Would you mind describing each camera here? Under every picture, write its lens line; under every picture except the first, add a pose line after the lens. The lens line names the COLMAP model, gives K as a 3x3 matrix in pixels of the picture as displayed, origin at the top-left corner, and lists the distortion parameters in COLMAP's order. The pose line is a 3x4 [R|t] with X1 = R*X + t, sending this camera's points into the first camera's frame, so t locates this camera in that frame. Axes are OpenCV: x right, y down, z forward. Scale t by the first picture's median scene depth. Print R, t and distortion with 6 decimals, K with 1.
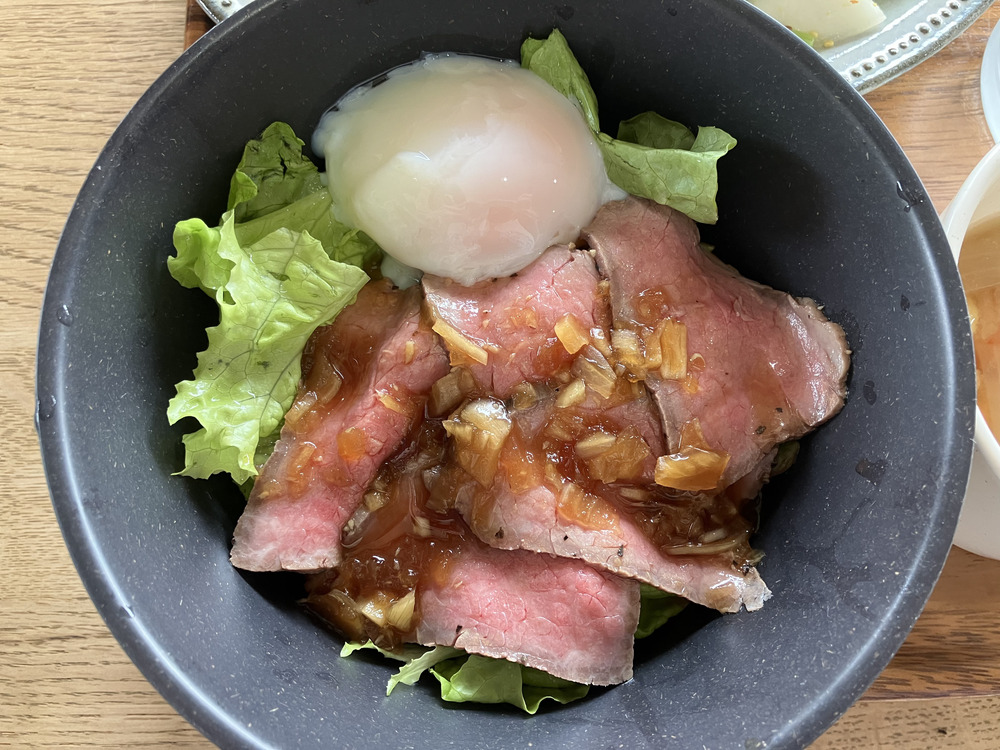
lens RADIAL K [[811.8, 0, 507.0], [0, 811.8, 358.0], [0, 0, 1]] dist [0.021161, -0.017283]
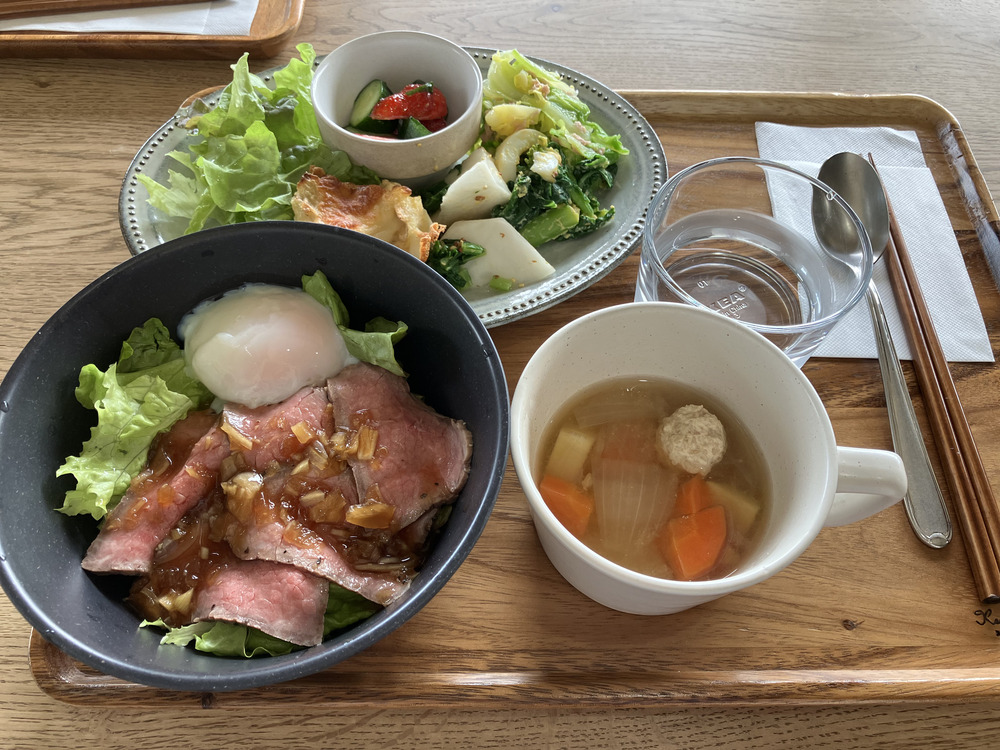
lens RADIAL K [[811.8, 0, 497.5], [0, 811.8, 373.3], [0, 0, 1]] dist [0.021161, -0.017283]
pose [[0.999512, 0.001624, -0.031189, 0.528696], [-0.010860, 0.954397, -0.298342, 0.348749], [0.029282, 0.298535, 0.953949, -0.634516]]
